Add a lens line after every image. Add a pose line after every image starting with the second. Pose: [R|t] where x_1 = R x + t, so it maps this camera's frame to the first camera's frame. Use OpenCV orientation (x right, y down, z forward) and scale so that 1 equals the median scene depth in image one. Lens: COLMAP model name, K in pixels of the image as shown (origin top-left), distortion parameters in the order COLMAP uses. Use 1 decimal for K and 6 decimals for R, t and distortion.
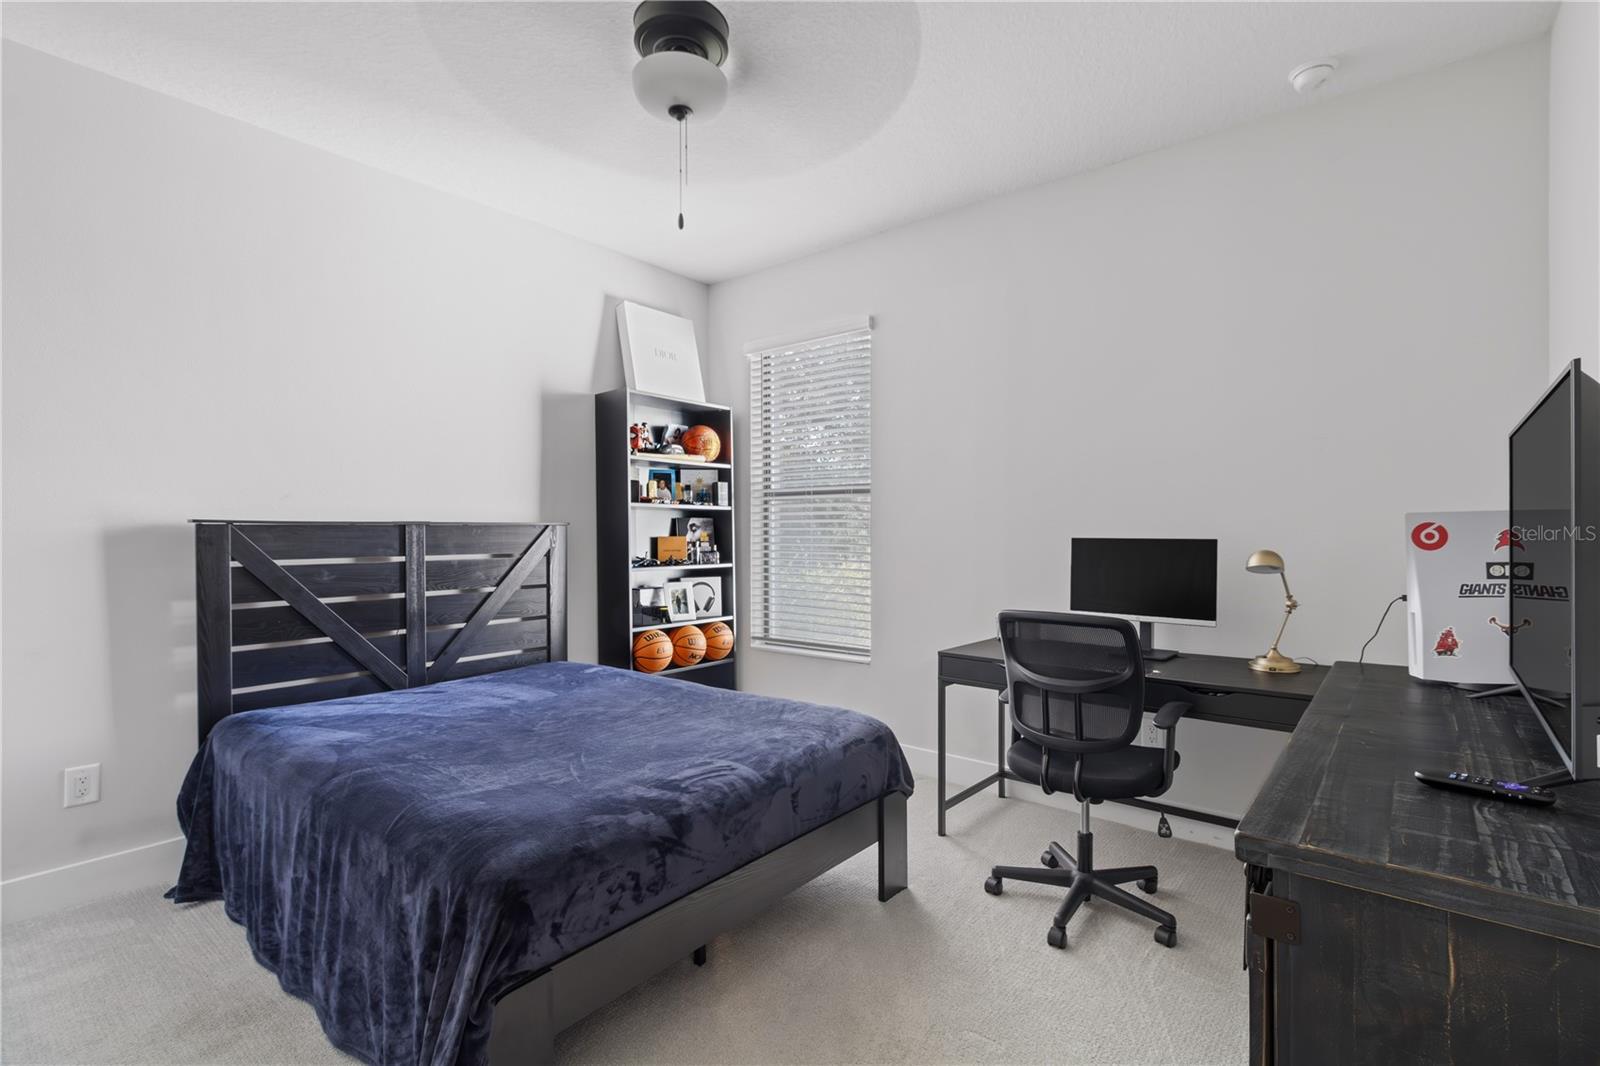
lens RADIAL K [[757.3, 0, 800.0], [0, 757.3, 533.0], [0, 0, 1]] dist [0.000166, 0.000108]
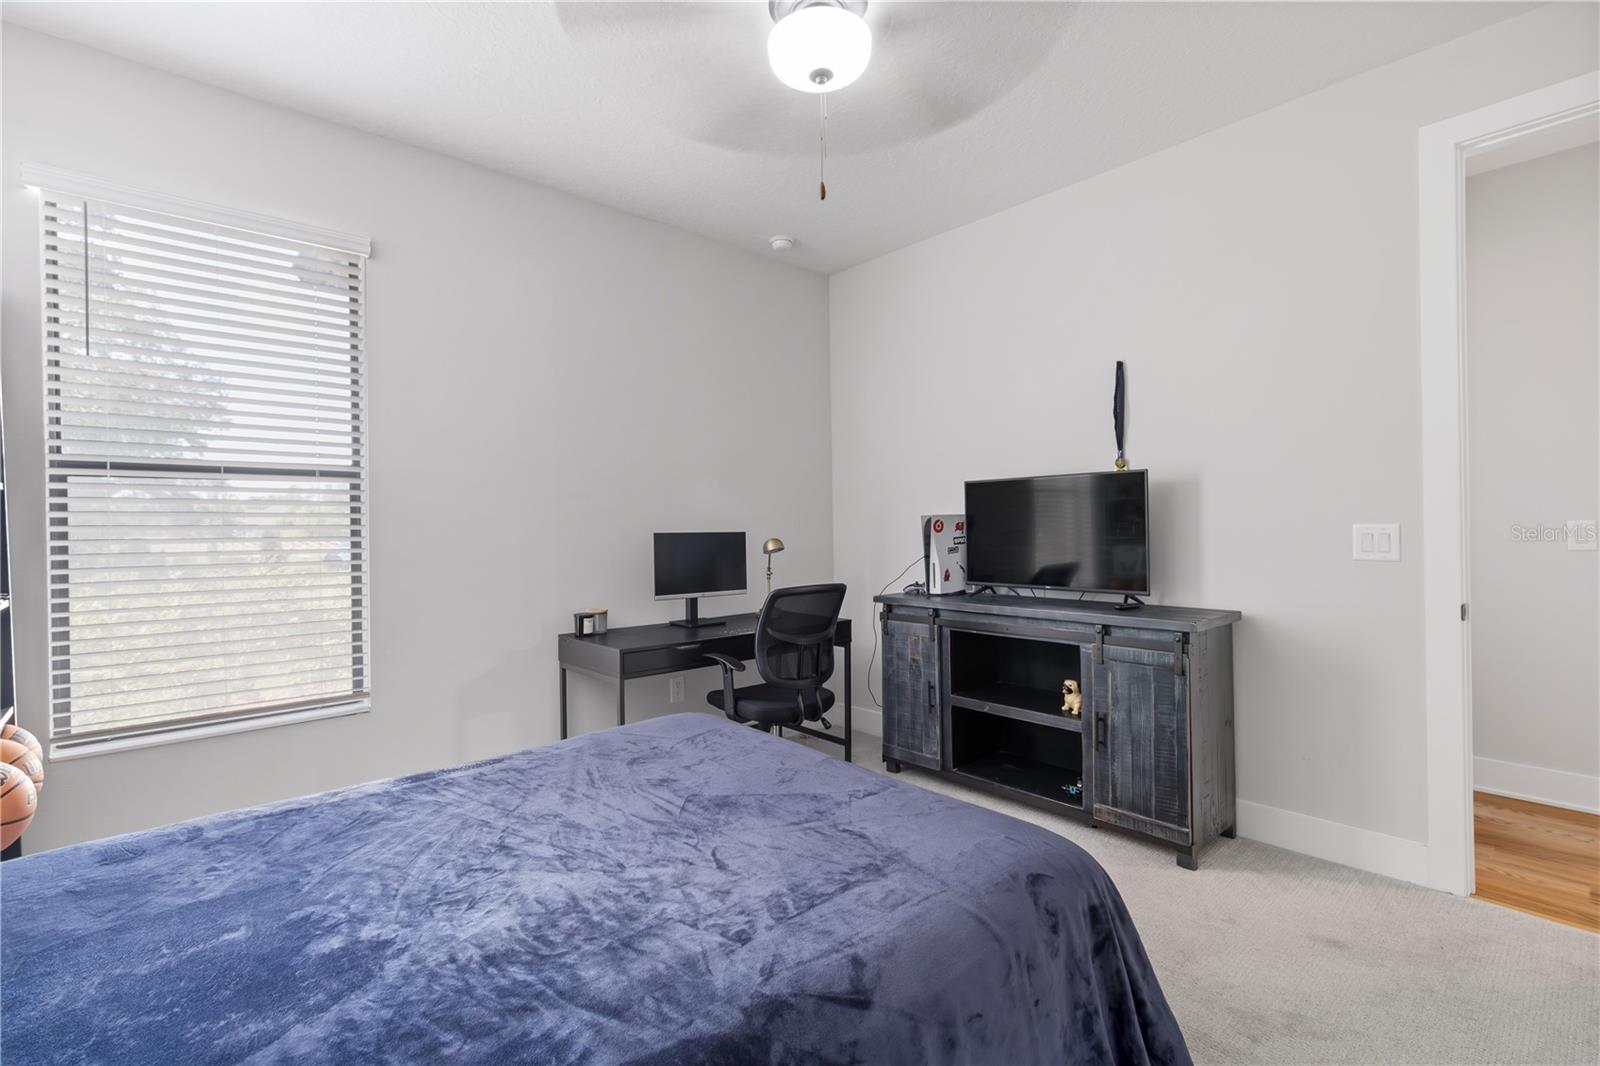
lens RADIAL K [[738.2, 0, 800.0], [0, 738.2, 533.0], [0, 0, 1]] dist [-0.000179, -0.000029]
pose [[0.162612, -0.001897, 0.986688, -0.837015], [0.016417, 0.999865, -0.000784, 0.012555], [-0.986554, 0.016326, 0.162621, 0.689889]]
